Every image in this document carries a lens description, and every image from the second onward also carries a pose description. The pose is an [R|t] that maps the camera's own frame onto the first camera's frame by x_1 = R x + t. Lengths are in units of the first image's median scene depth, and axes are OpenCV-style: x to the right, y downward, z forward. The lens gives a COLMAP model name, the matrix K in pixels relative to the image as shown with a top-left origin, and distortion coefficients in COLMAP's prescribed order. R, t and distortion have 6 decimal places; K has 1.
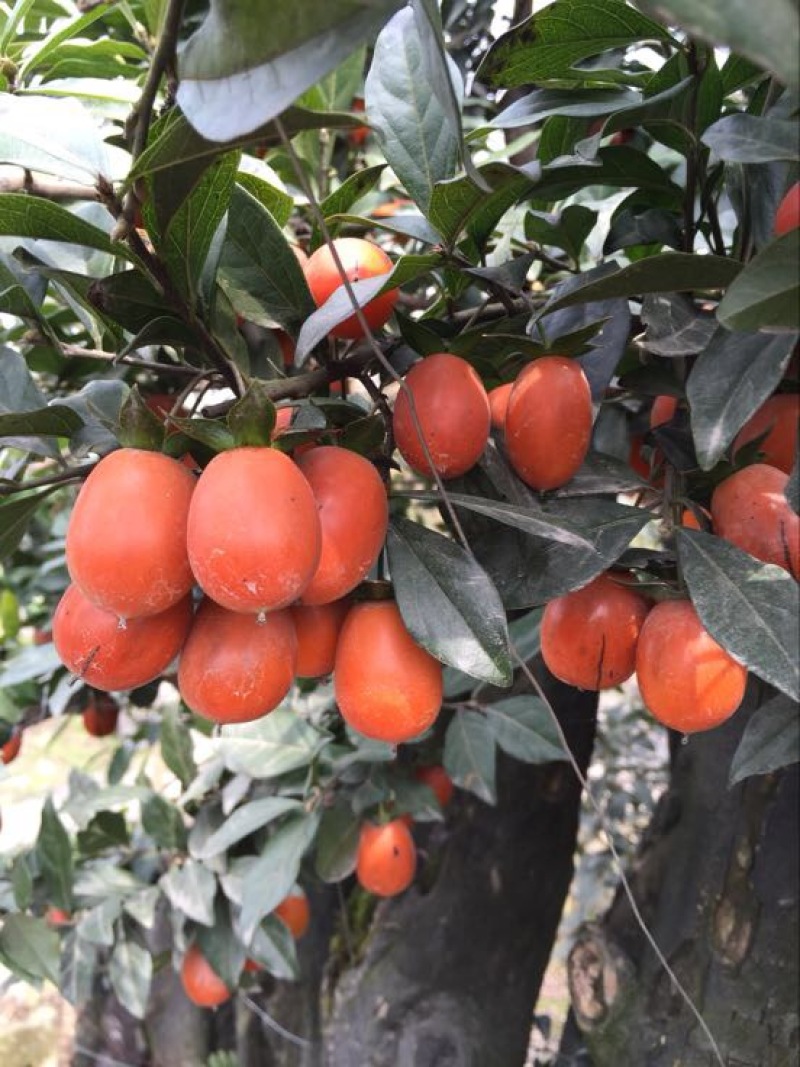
lens RADIAL K [[916.7, 0, 402.1], [0, 916.7, 538.7], [0, 0, 1]] dist [0.073848, -0.134556]
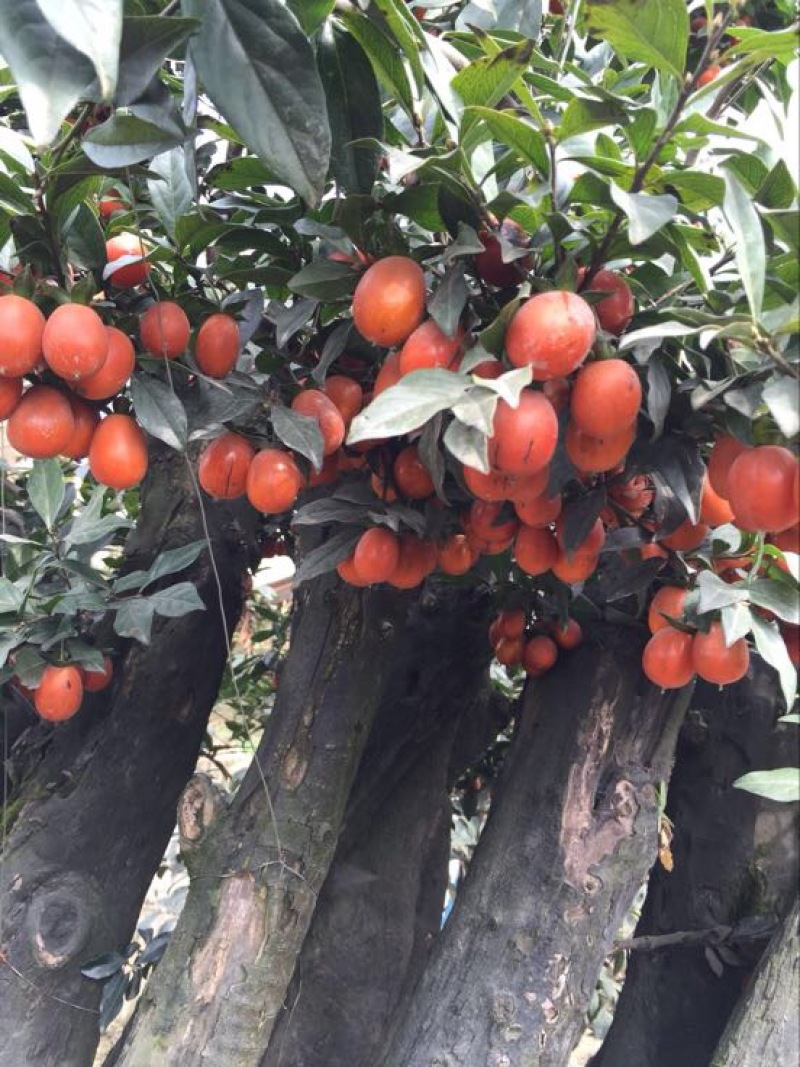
lens RADIAL K [[916.7, 0, 402.1], [0, 916.7, 538.7], [0, 0, 1]] dist [0.073848, -0.134556]
pose [[0.926367, 0.145263, 0.347480, -0.055160], [-0.089268, 0.981022, -0.172127, 0.300195], [-0.365889, 0.128434, 0.921754, -0.487354]]
